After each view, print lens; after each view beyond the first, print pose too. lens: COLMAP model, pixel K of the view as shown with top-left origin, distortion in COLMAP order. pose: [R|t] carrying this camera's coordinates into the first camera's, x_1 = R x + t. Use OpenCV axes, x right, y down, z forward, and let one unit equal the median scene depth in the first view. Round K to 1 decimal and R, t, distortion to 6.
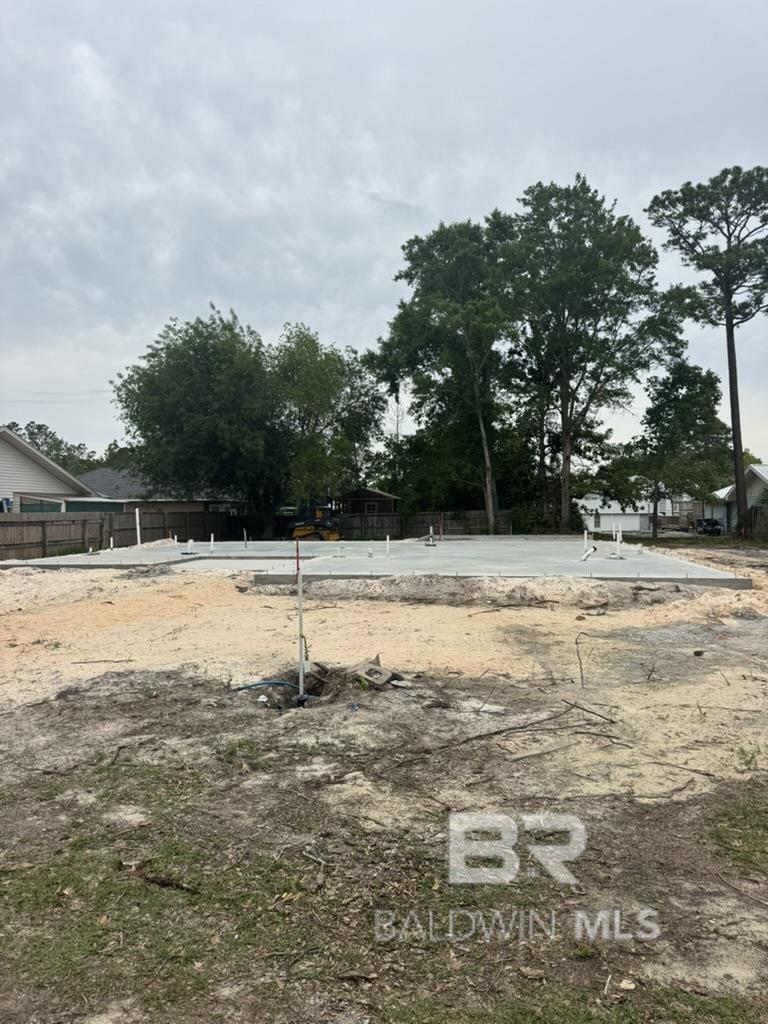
lens RADIAL K [[740.5, 0, 383.5], [0, 740.5, 506.5], [0, 0, 1]] dist [0.050329, -0.063137]
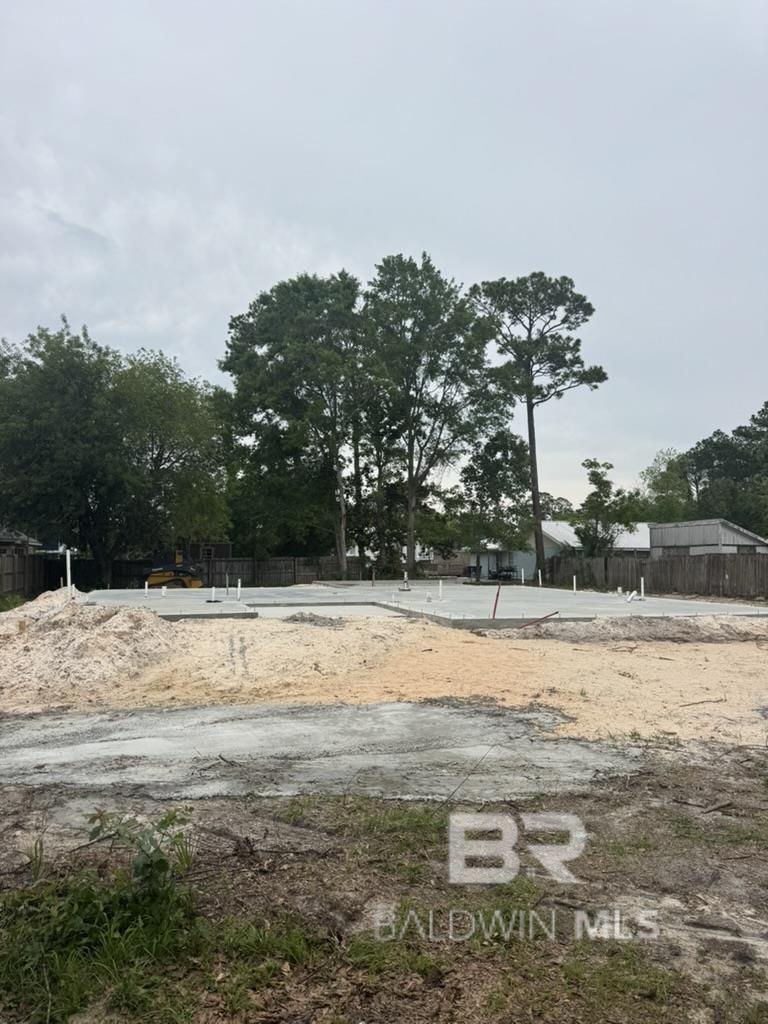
lens RADIAL K [[740.5, 0, 388.8], [0, 740.5, 506.6], [0, 0, 1]] dist [0.050329, -0.063137]
pose [[0.900060, 0.042674, 0.433672, -0.241436], [-0.014959, 0.997633, -0.067122, 0.003440], [-0.435510, 0.053927, 0.898567, 0.052461]]
